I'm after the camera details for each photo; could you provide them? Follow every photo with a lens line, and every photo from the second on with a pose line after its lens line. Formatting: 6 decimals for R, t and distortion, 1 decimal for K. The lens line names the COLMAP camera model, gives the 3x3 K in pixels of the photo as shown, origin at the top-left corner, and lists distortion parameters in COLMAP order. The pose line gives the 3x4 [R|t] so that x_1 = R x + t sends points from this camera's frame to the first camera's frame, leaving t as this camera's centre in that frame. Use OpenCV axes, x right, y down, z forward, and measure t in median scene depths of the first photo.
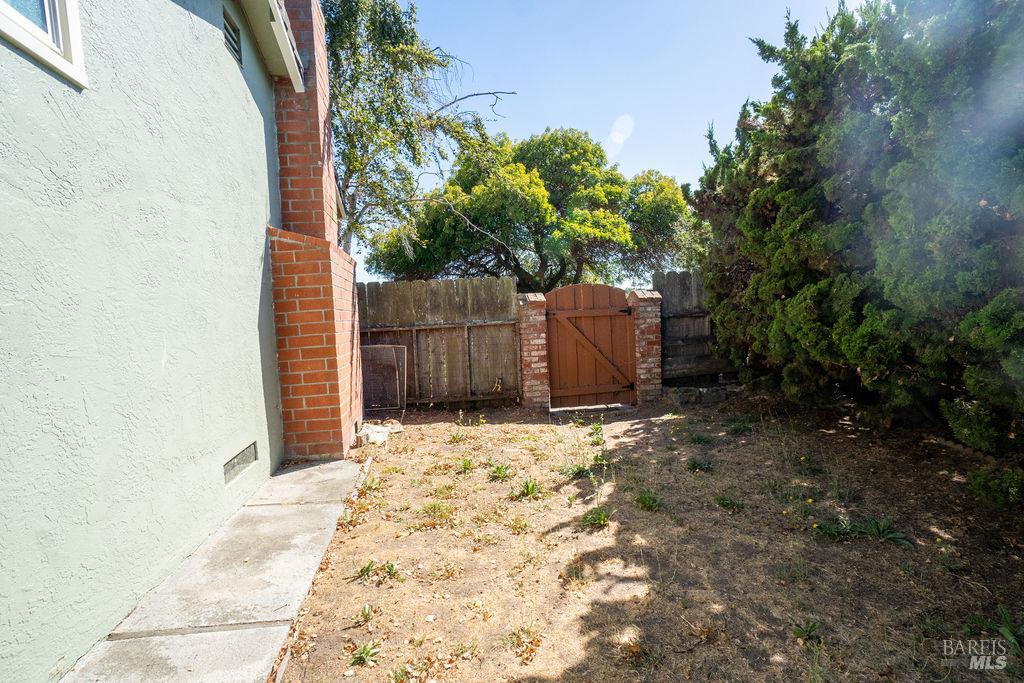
lens RADIAL K [[508.9, 0, 512.0], [0, 508.9, 341.5], [0, 0, 1]] dist [-0.033224, 0.000678]
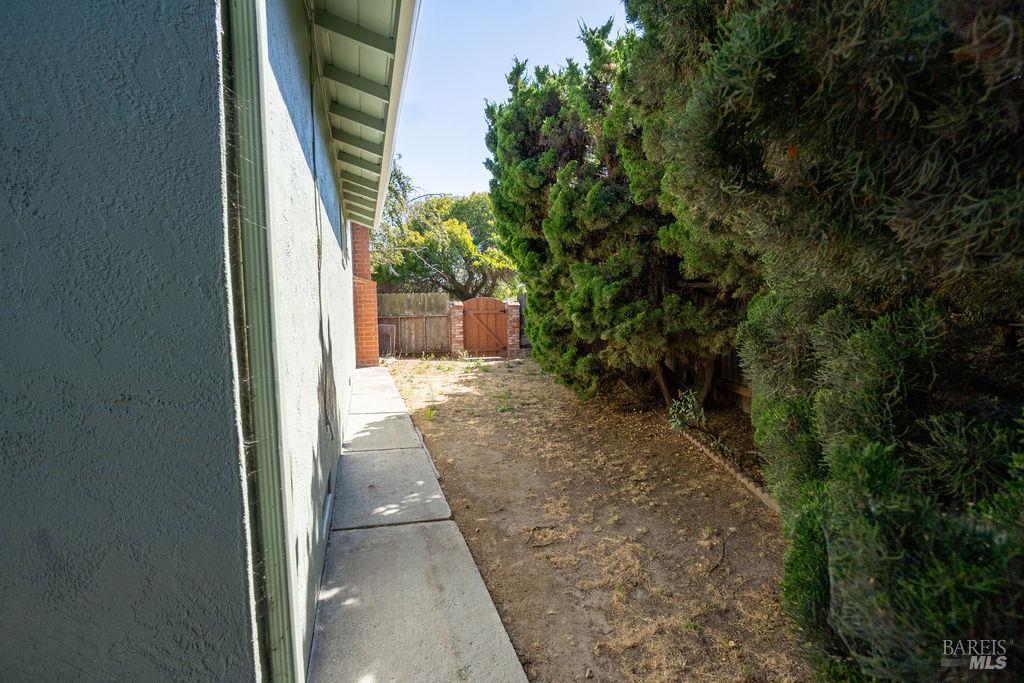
lens RADIAL K [[508.9, 0, 512.0], [0, 508.9, 341.5], [0, 0, 1]] dist [-0.033224, 0.000678]
pose [[0.992933, 0.020815, 0.116837, 0.023536], [-0.022046, 0.999714, 0.009253, 0.042860], [-0.116611, -0.011764, 0.993108, -1.064990]]
